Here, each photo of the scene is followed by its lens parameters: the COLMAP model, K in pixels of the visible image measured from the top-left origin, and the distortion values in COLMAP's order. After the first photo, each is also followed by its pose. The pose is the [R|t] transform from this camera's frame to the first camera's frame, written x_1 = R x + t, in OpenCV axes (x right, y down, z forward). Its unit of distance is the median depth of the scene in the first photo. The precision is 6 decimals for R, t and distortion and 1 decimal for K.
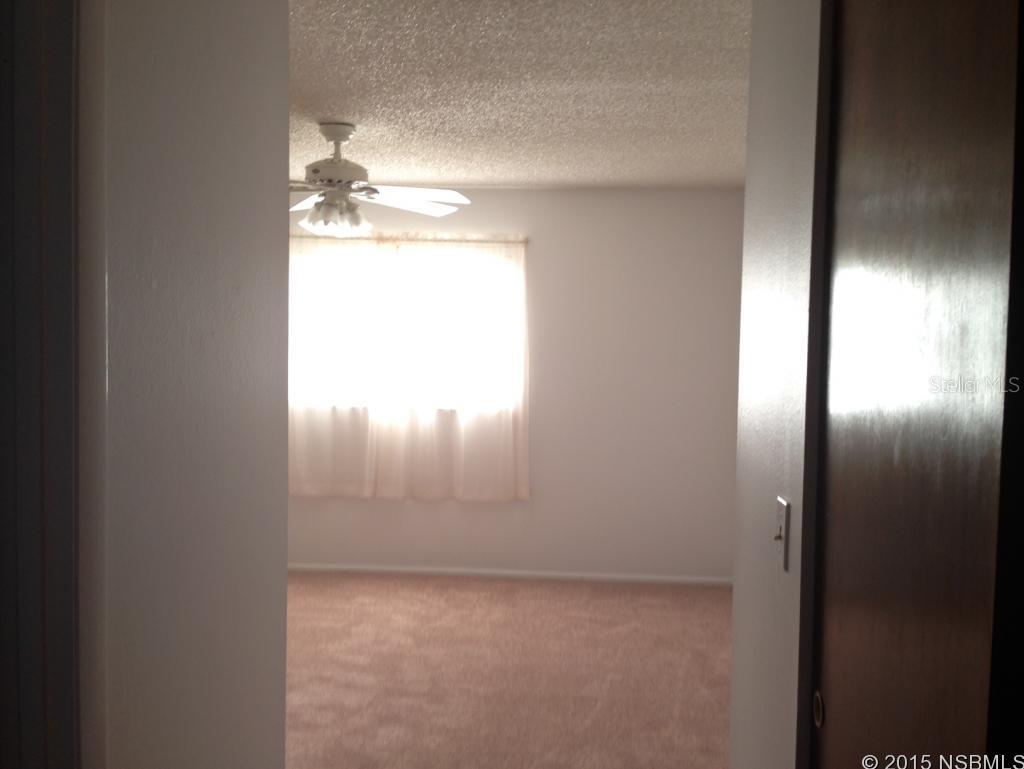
lens RADIAL K [[946.8, 0, 512.0], [0, 946.8, 384.5], [0, 0, 1]] dist [0.121864, -0.215077]
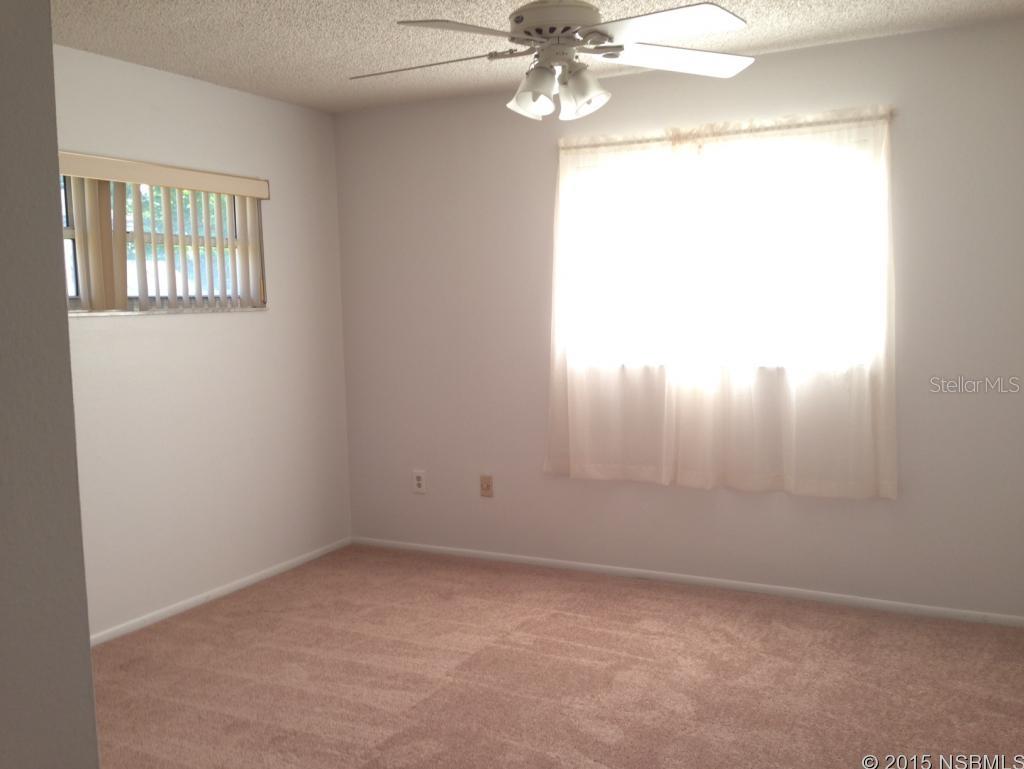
lens RADIAL K [[946.8, 0, 512.0], [0, 946.8, 384.5], [0, 0, 1]] dist [0.121864, -0.215077]
pose [[0.914364, -0.005818, -0.404850, 0.044744], [0.025337, 0.998759, 0.042871, 0.003157], [0.404099, -0.049457, 0.913377, 0.262980]]
